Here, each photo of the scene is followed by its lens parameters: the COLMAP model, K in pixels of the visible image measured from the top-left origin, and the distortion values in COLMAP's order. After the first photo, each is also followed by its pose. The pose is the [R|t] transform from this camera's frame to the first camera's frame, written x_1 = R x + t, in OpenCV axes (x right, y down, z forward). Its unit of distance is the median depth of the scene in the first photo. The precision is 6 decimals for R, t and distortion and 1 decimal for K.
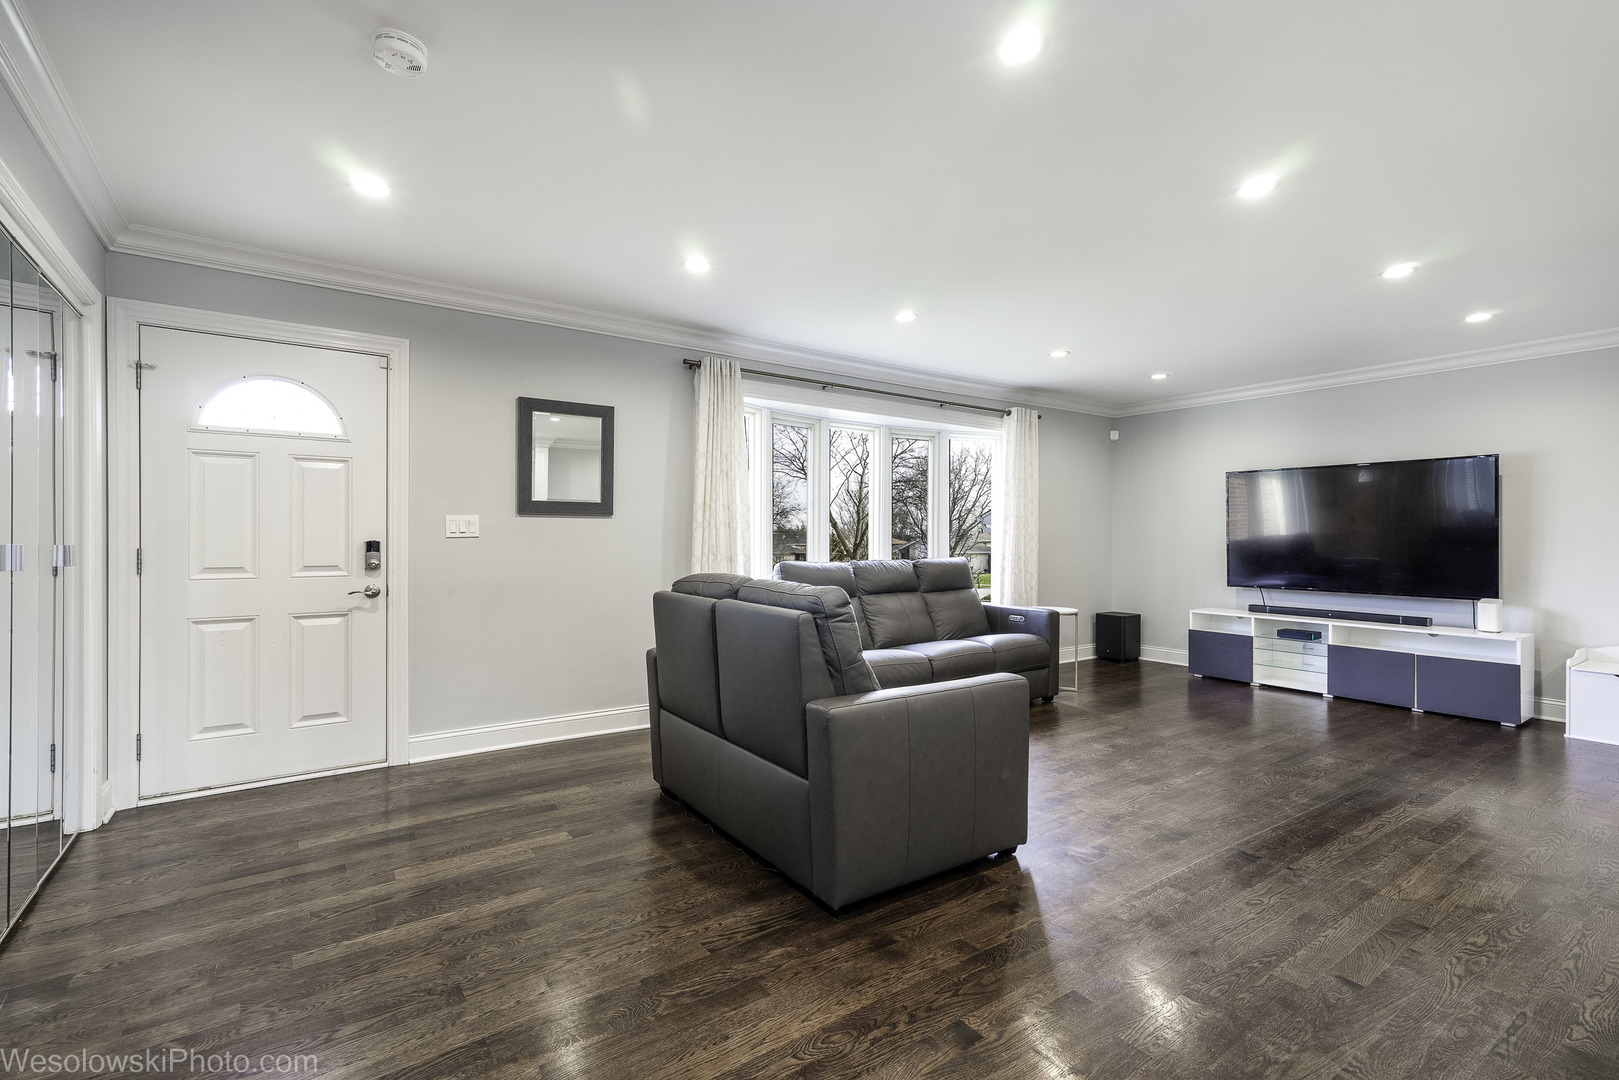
lens RADIAL K [[733.6, 0, 807.4], [0, 733.6, 541.6], [0, 0, 1]] dist [0.003779, 0.000168]
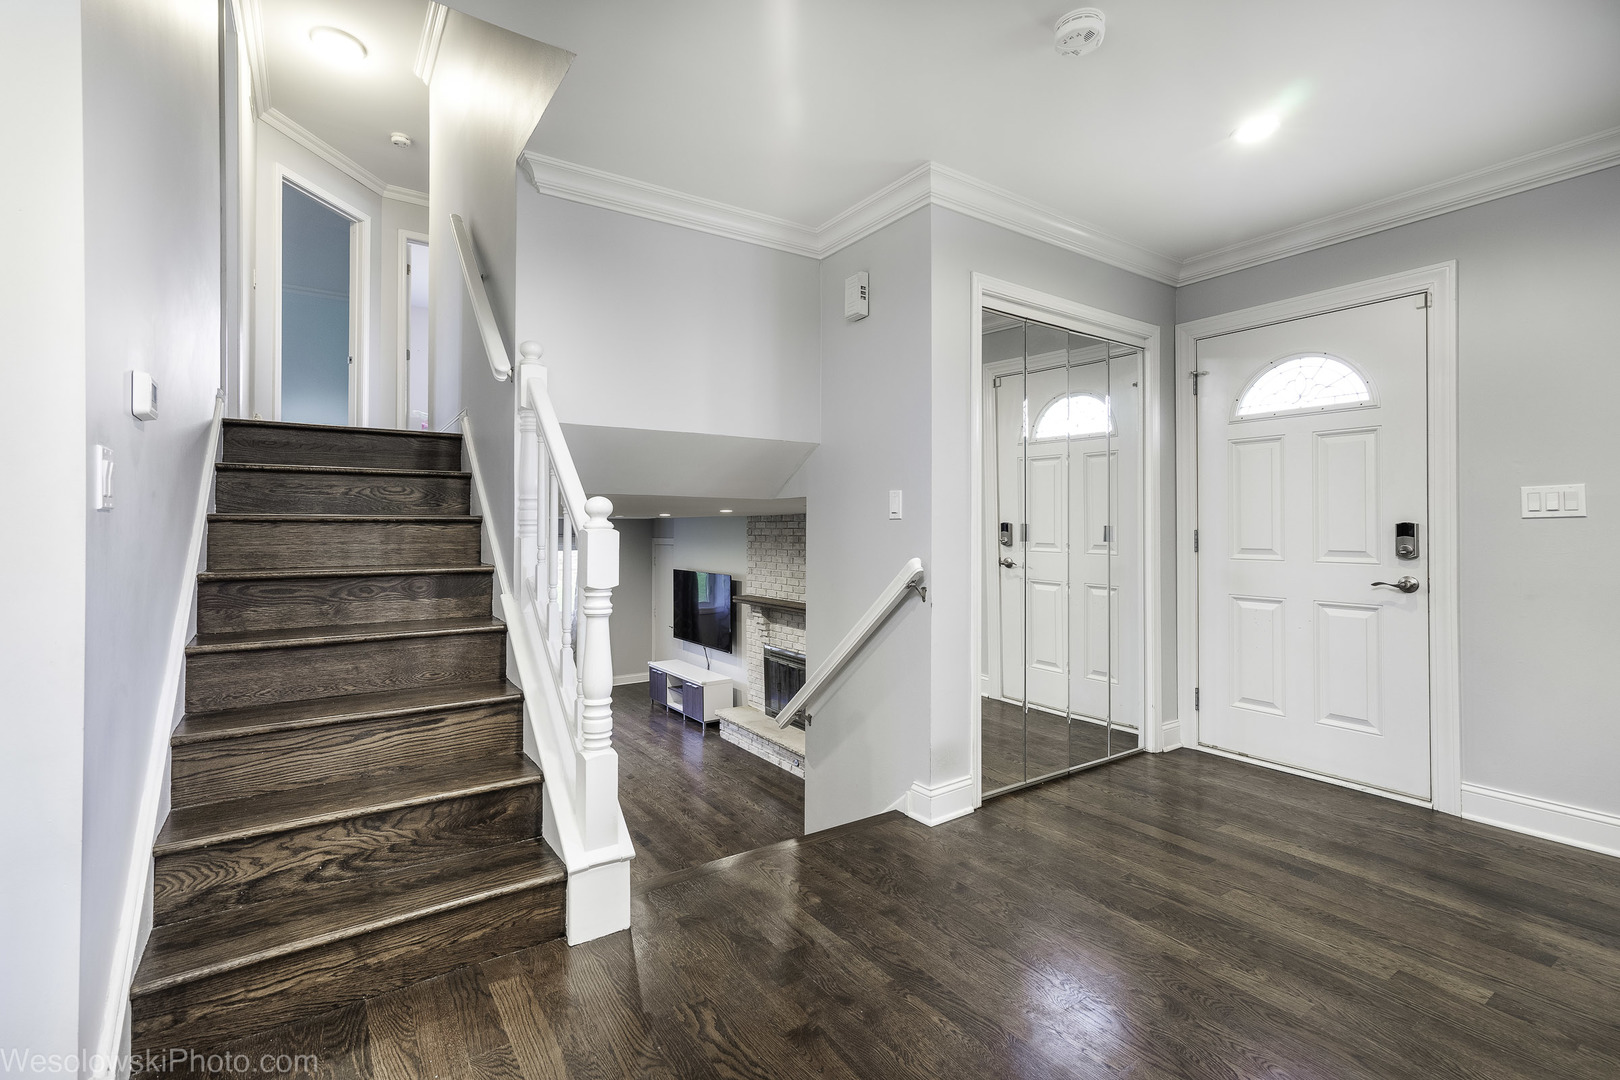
lens RADIAL K [[734.1, 0, 808.5], [0, 734.1, 513.9], [0, 0, 1]] dist [0.003779, 0.000168]
pose [[-0.026951, -0.020800, -0.999420, 0.268265], [-0.008736, 0.999750, -0.020571, 0.012898], [0.999599, 0.008176, -0.027126, 0.386647]]
